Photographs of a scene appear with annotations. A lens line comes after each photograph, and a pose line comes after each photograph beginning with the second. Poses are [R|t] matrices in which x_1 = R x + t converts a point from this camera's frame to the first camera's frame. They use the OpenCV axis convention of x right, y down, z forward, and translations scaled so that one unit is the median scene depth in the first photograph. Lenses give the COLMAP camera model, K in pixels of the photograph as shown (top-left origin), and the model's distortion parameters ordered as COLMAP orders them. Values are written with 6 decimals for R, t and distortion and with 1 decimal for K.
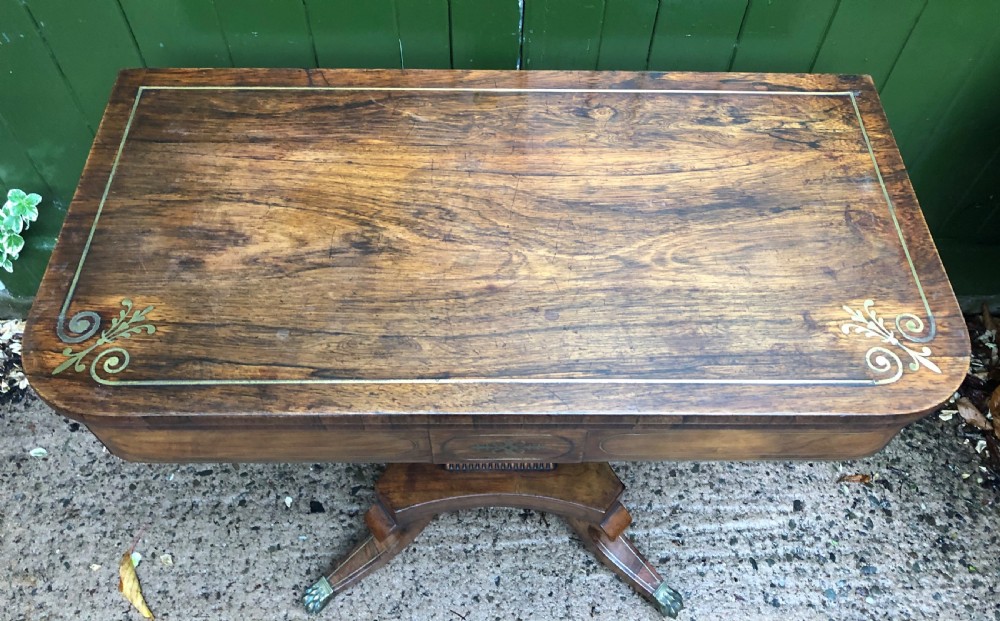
lens RADIAL K [[775.1, 0, 504.8], [0, 775.1, 240.3], [0, 0, 1]] dist [0.007263, 0.013686]
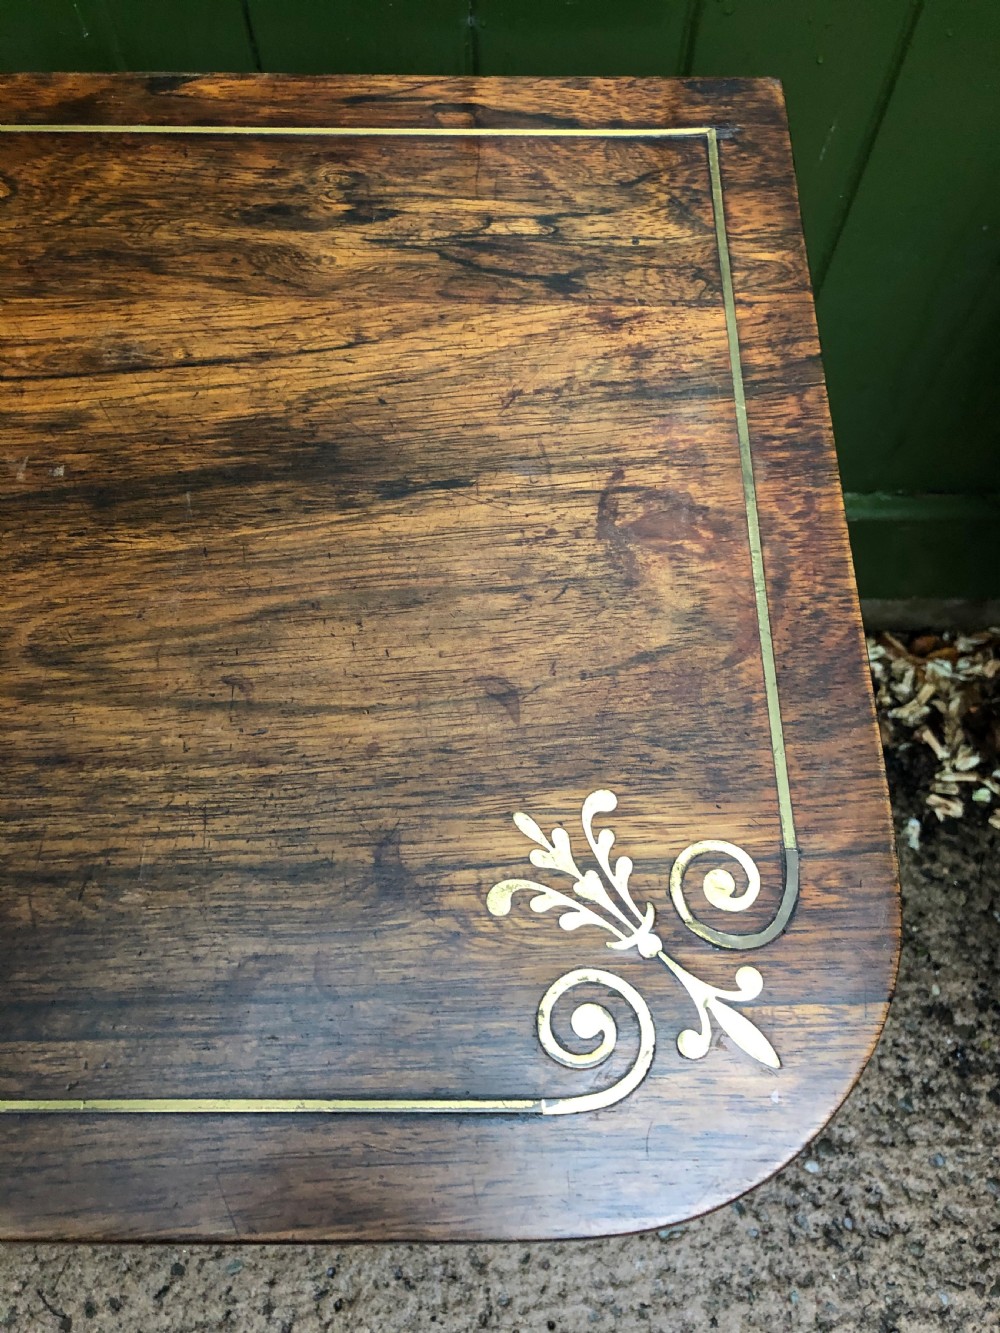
lens RADIAL K [[997.5, 0, 501.0], [0, 997.5, 637.5], [0, 0, 1]] dist [0.008007, -0.006250]
pose [[0.999652, 0.000438, -0.026379, 0.410125], [0.004612, 0.981569, 0.191050, -0.058151], [0.025977, -0.191106, 0.981226, 0.576333]]
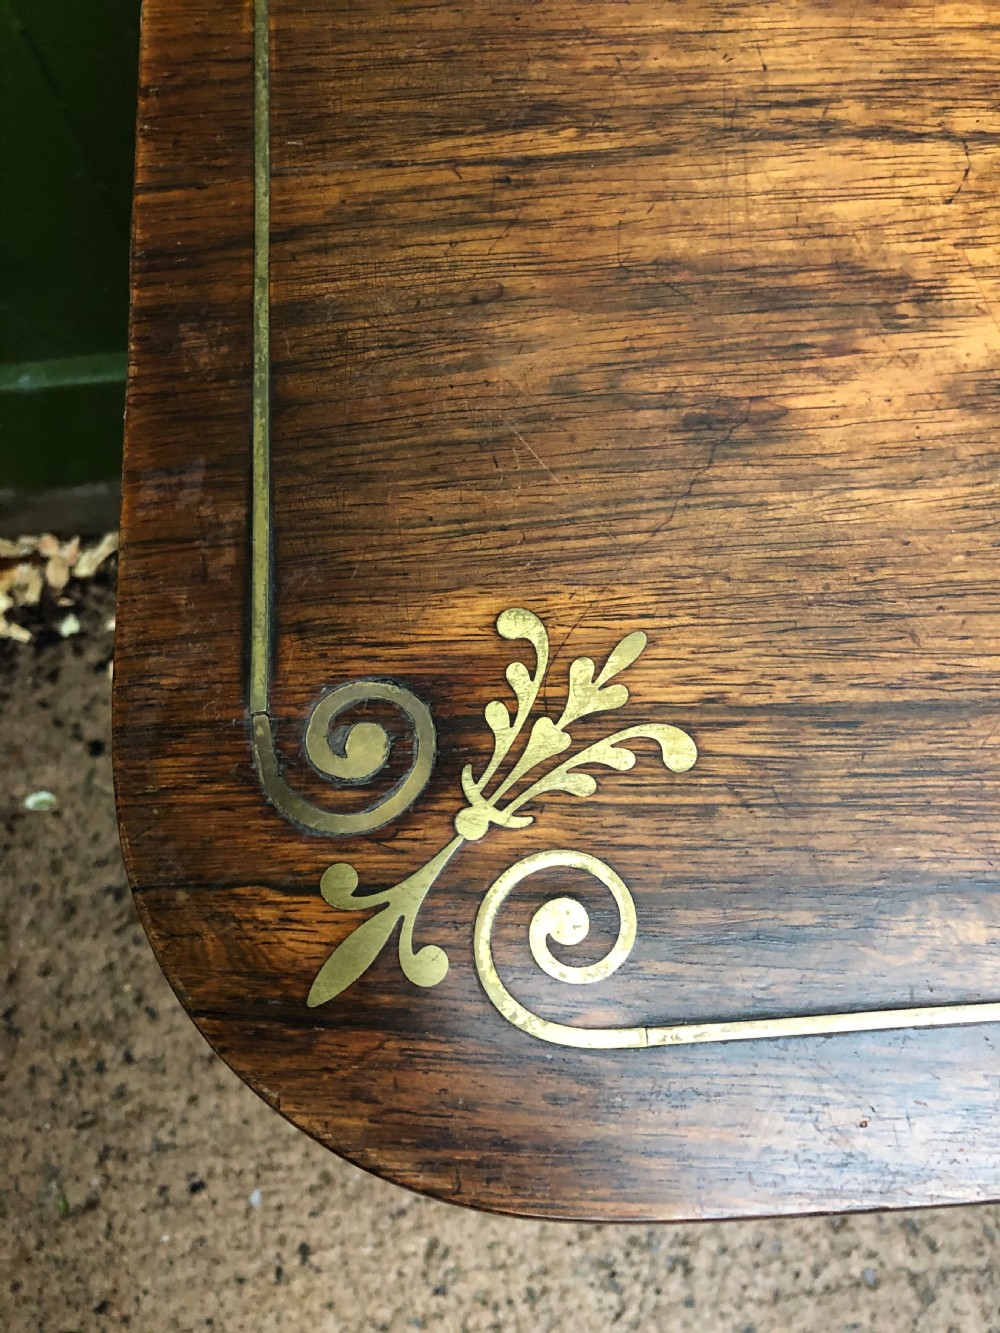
lens RADIAL K [[997.5, 0, 501.0], [0, 997.5, 637.5], [0, 0, 1]] dist [0.008007, -0.006250]
pose [[0.997139, -0.070228, -0.027962, -0.446842], [0.075326, 0.954033, 0.290080, -0.000427], [0.006305, -0.291356, 0.956594, 0.667275]]
